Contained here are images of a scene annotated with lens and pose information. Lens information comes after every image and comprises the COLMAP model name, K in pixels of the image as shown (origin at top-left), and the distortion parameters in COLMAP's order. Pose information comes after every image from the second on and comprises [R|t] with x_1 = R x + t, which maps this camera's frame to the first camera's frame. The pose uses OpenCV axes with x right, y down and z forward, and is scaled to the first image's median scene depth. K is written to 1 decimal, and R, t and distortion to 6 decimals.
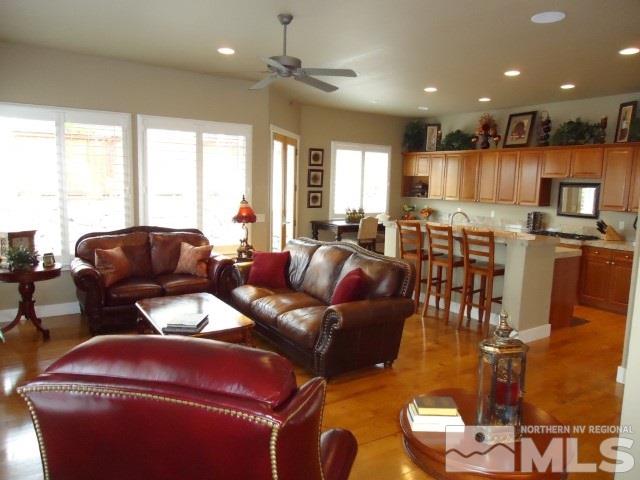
lens RADIAL K [[472.1, 0, 320.0], [0, 472.1, 240.0], [0, 0, 1]] dist [0.005688, -0.004431]
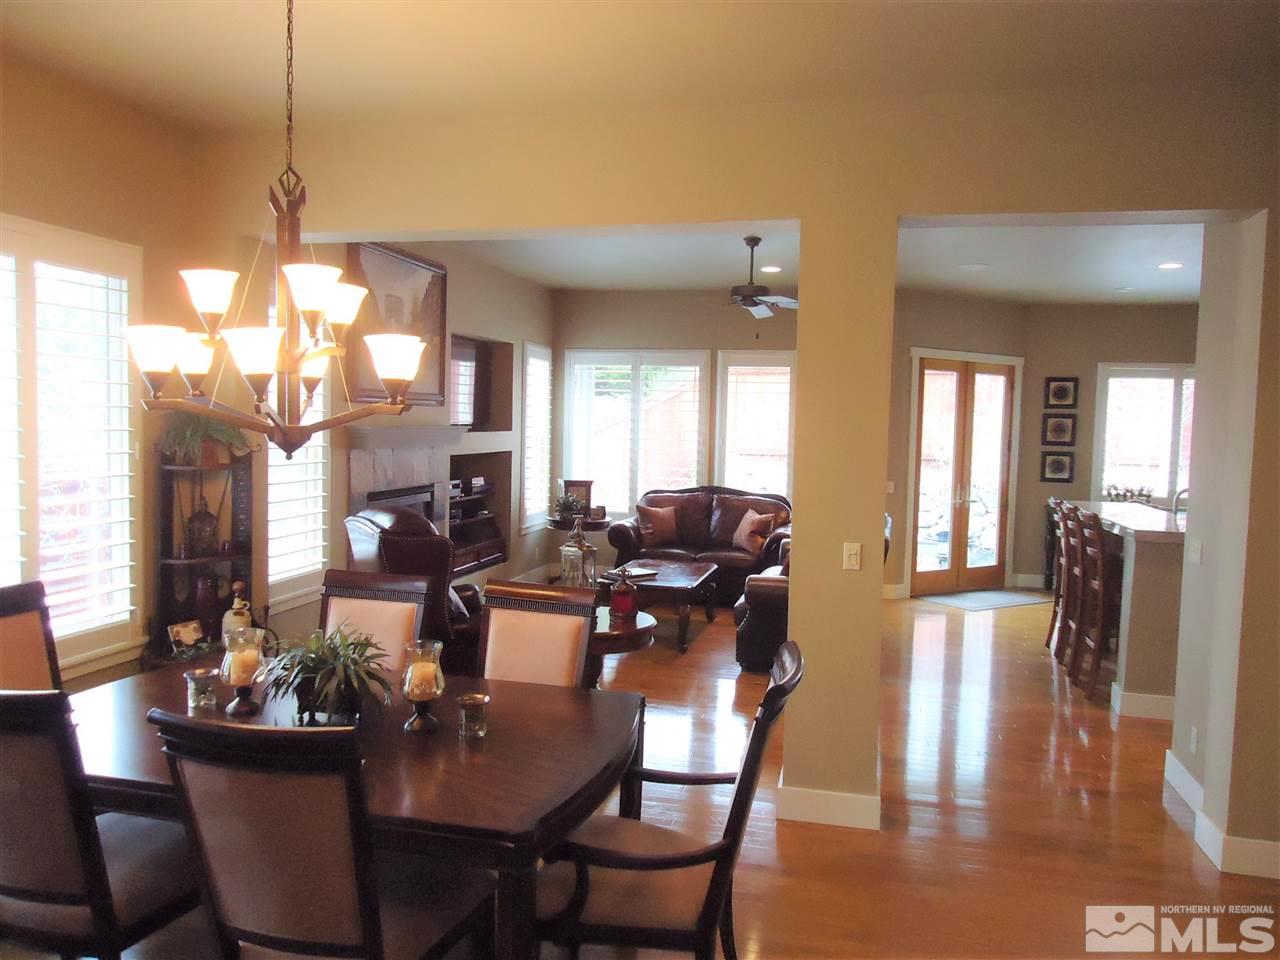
lens RADIAL K [[944.2, 0, 640.0], [0, 944.2, 480.0], [0, 0, 1]] dist [0.005688, -0.004431]
pose [[0.683685, 0.037158, -0.728831, 0.519302], [-0.100206, 0.994023, -0.043320, 0.031054], [0.722865, 0.102650, 0.683322, -0.141510]]
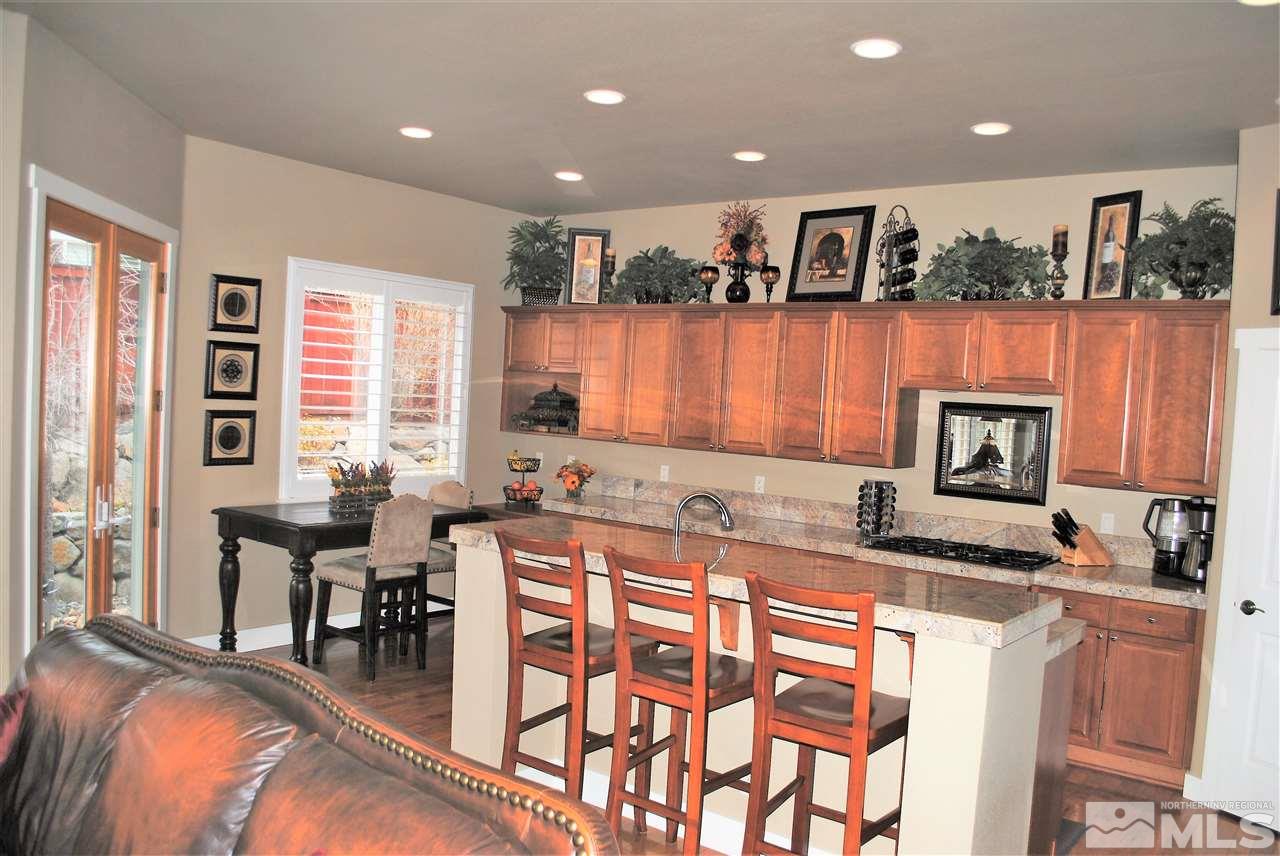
lens RADIAL K [[1051.8, 0, 640.0], [0, 1051.8, 428.0], [0, 0, 1]] dist [-0.041213, -0.001603]
pose [[0.947030, 0.011853, 0.320927, 0.026602], [0.014006, 0.996844, -0.078146, -0.038803], [-0.320840, 0.078502, 0.943874, 0.291896]]
